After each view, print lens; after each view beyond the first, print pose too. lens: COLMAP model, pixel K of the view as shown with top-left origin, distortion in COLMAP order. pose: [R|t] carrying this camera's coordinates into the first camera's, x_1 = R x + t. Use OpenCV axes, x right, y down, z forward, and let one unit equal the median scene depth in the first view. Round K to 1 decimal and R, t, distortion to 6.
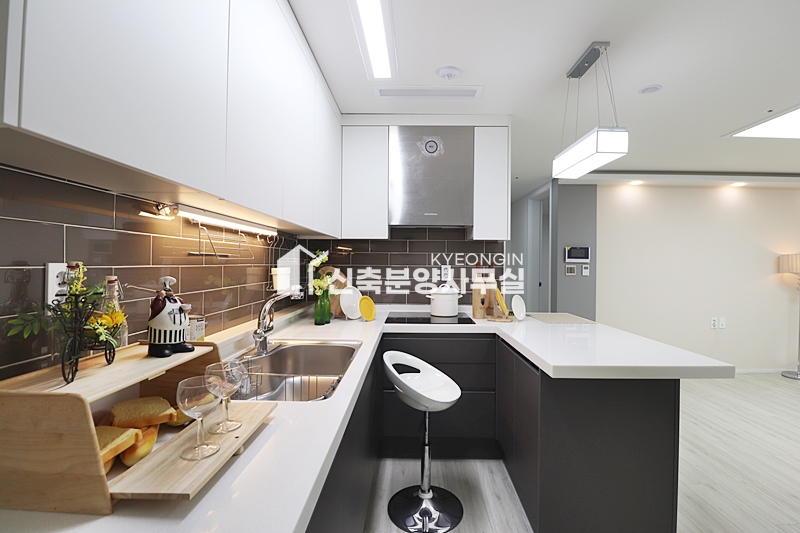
lens RADIAL K [[366.5, 0, 410.0], [0, 366.5, 262.9], [0, 0, 1]] dist [0.000085, -0.012218]
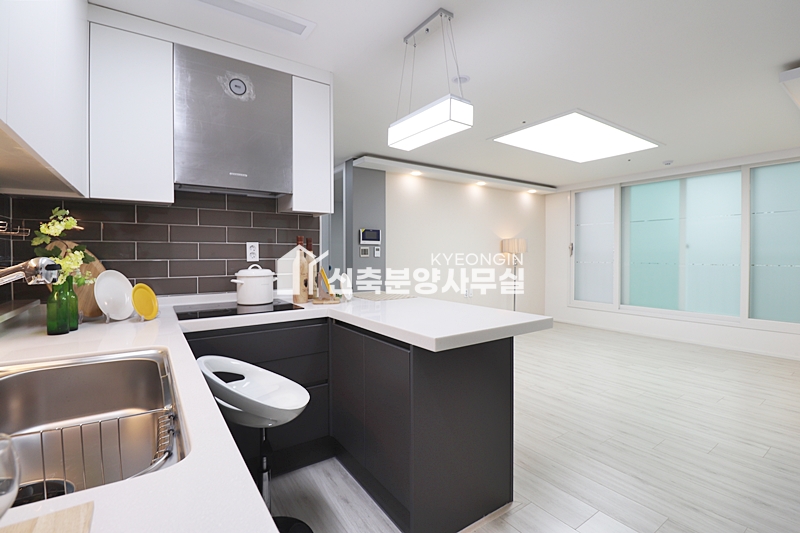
lens RADIAL K [[365.6, 0, 405.0], [0, 365.6, 260.5], [0, 0, 1]] dist [0.001163, -0.013699]
pose [[0.817711, -0.021931, 0.575211, -0.103319], [0.008591, 0.999628, 0.025900, 0.032161], [-0.575565, -0.016237, 0.817595, 0.161681]]
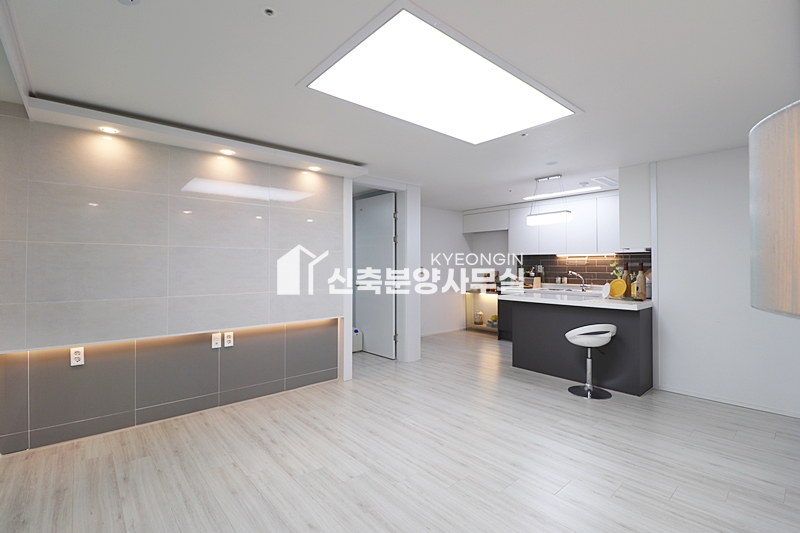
lens RADIAL K [[366.5, 0, 410.0], [0, 366.5, 262.9], [0, 0, 1]] dist [0.000085, -0.012218]
pose [[-0.735856, -0.017835, -0.676904, 2.025115], [-0.006327, 0.999791, -0.019465, 0.031870], [0.677109, -0.010041, -0.735814, 1.575447]]
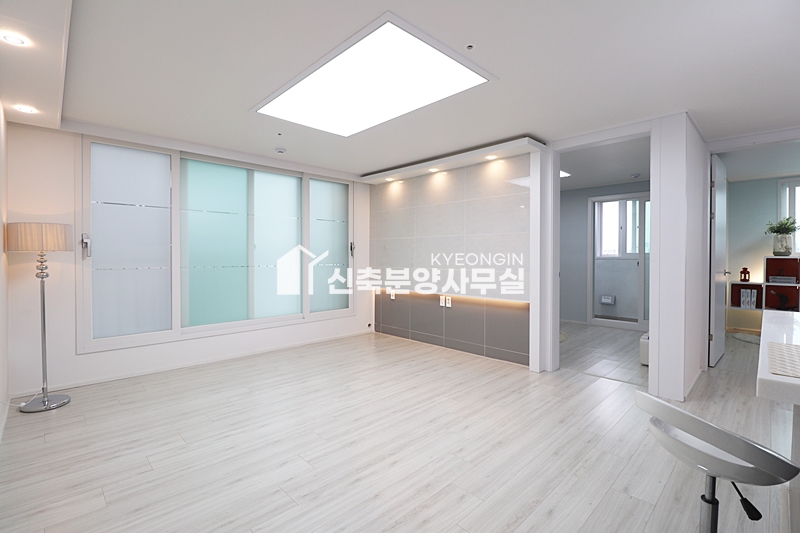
lens RADIAL K [[369.3, 0, 404.7], [0, 369.3, 261.2], [0, 0, 1]] dist [0.000766, -0.014534]
pose [[-0.708141, -0.024093, 0.705660, 0.489165], [-0.011952, 0.999683, 0.022138, 0.042441], [-0.705970, 0.007243, -0.708205, 1.630505]]
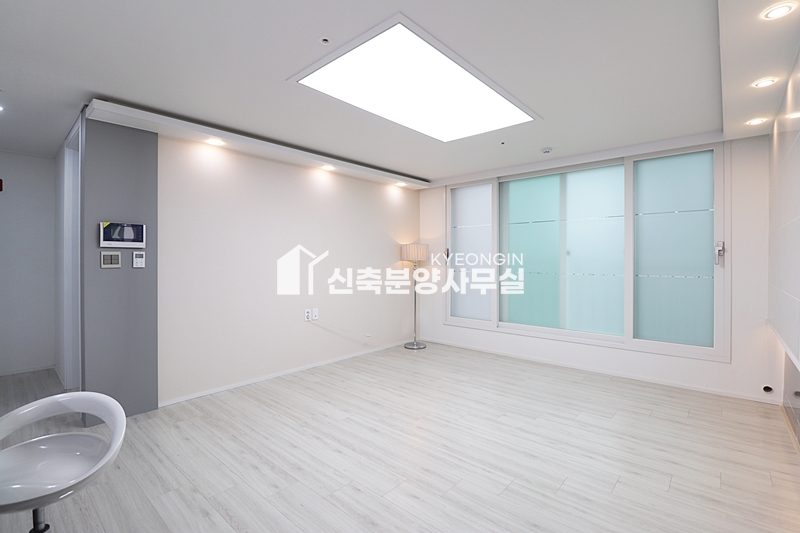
lens RADIAL K [[369.3, 0, 404.7], [0, 369.3, 261.2], [0, 0, 1]] dist [0.000766, -0.014534]
pose [[0.654794, -0.015017, 0.755658, 0.499905], [0.005845, 0.999873, 0.014805, 0.027999], [-0.755784, -0.005277, 0.654799, 0.349335]]
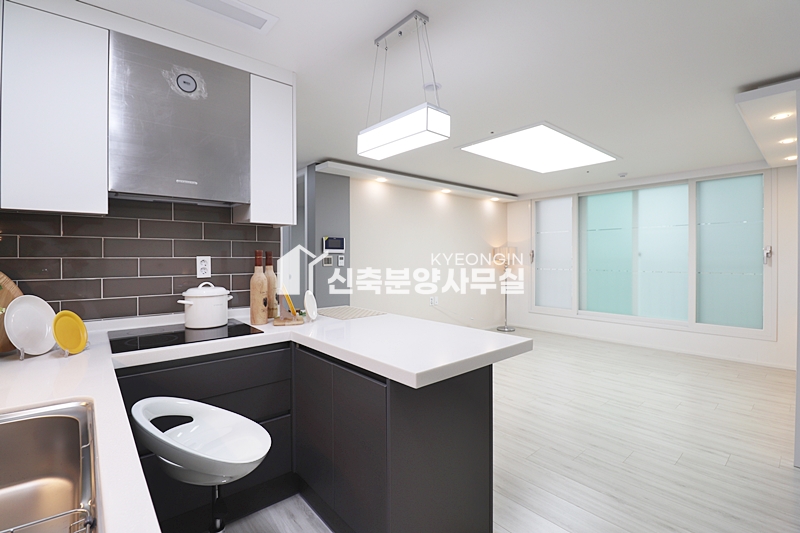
lens RADIAL K [[365.6, 0, 405.0], [0, 365.6, 260.5], [0, 0, 1]] dist [0.001163, -0.013699]
pose [[0.751490, -0.018136, 0.659495, -0.089305], [0.008539, 0.999806, 0.017764, 0.005765], [-0.659690, -0.007718, 0.751499, 0.215738]]
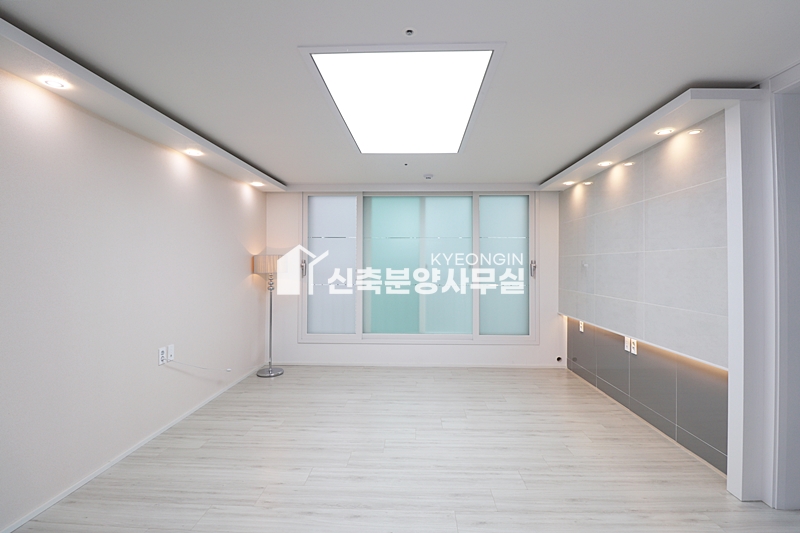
lens RADIAL K [[369.3, 0, 404.7], [0, 369.3, 261.2], [0, 0, 1]] dist [0.000766, -0.014534]
pose [[0.024003, -0.002499, 0.999709, 0.327718], [-0.005228, 0.999983, 0.002626, -0.013121], [-0.999698, -0.005290, 0.023989, 0.951147]]
